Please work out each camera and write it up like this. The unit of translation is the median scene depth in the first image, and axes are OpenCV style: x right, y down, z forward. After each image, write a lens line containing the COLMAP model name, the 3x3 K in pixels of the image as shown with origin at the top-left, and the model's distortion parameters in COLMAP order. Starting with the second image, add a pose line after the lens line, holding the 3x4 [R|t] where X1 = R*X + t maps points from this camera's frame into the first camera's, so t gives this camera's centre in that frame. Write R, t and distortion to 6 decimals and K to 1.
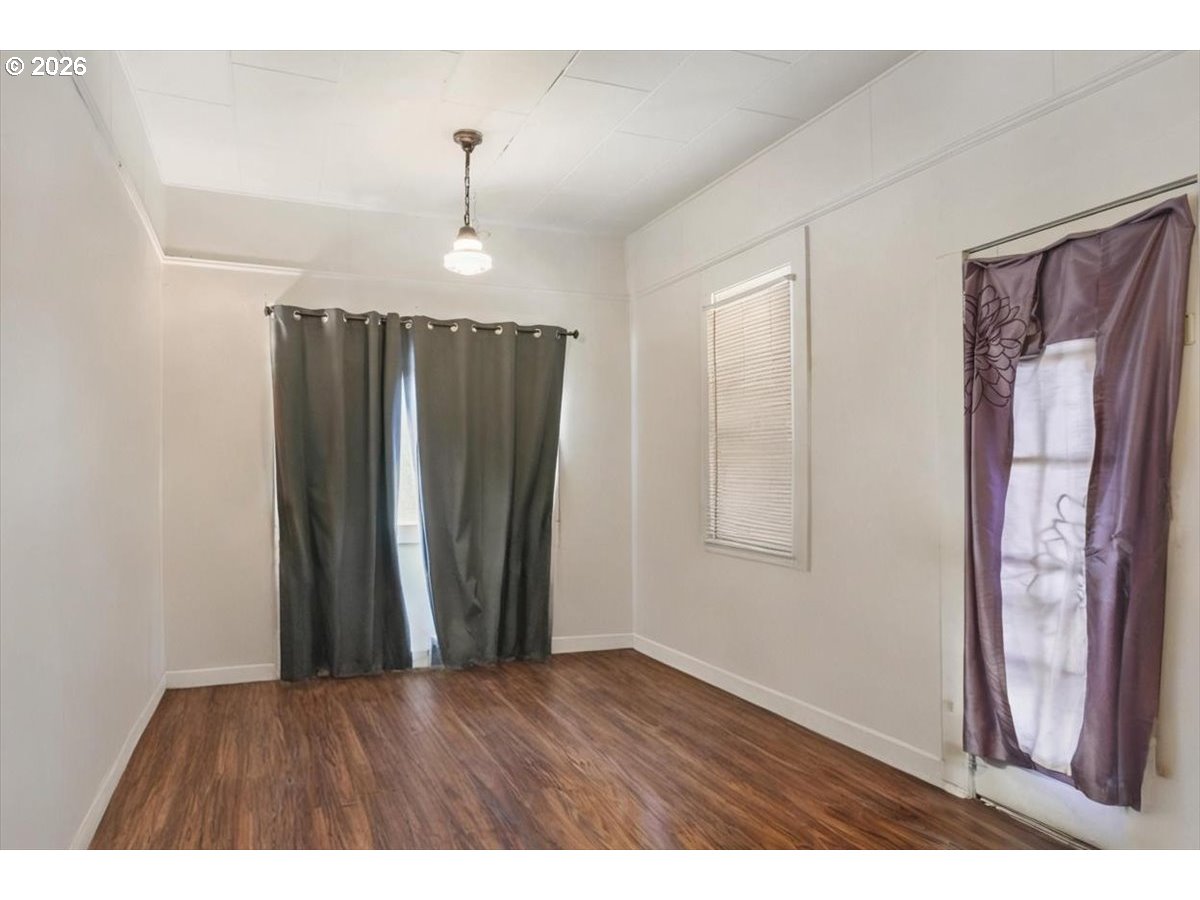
lens RADIAL K [[788.6, 0, 600.0], [0, 788.6, 450.0], [0, 0, 1]] dist [0.000469, 0.000559]
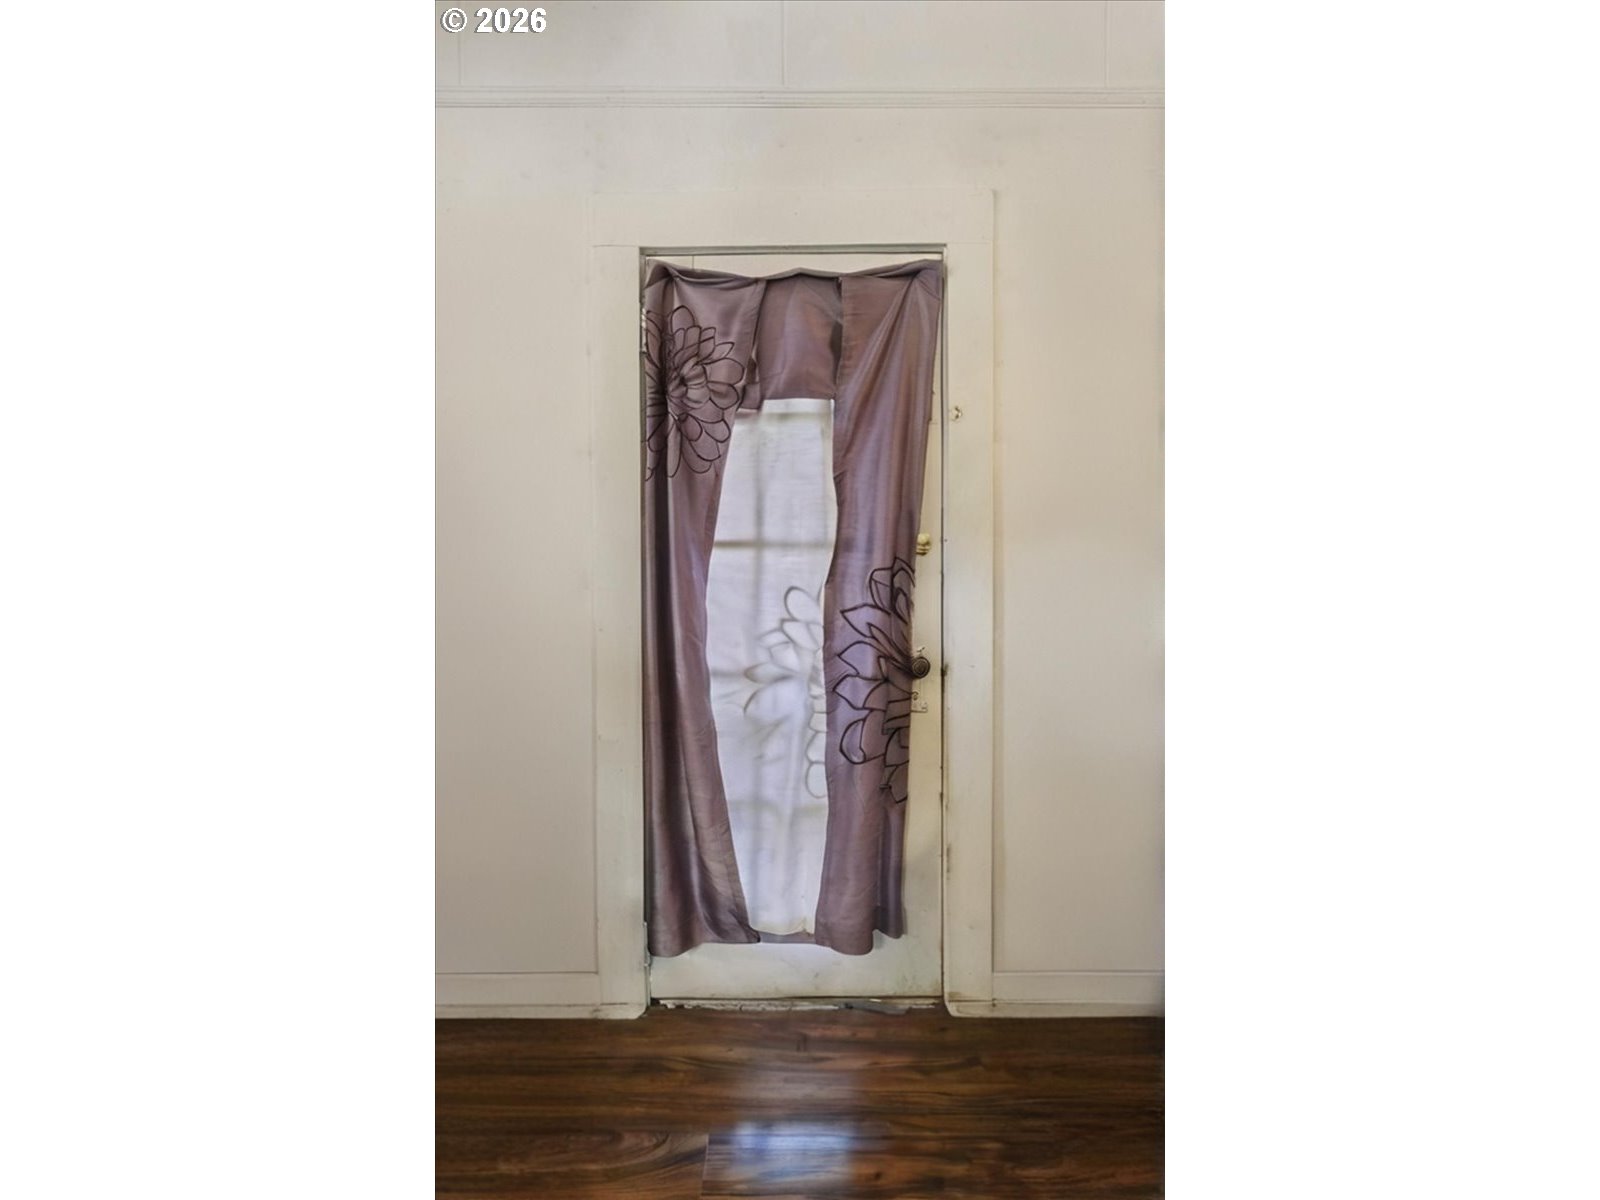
lens RADIAL K [[623.3, 0, 800.0], [0, 623.3, 600.0], [0, 0, 1]] dist [-0.001162, 0.000014]
pose [[0.406896, -0.001879, 0.913472, 0.006213], [-0.032122, 0.999350, 0.016364, 0.056601], [-0.912909, -0.036001, 0.406572, 0.705289]]
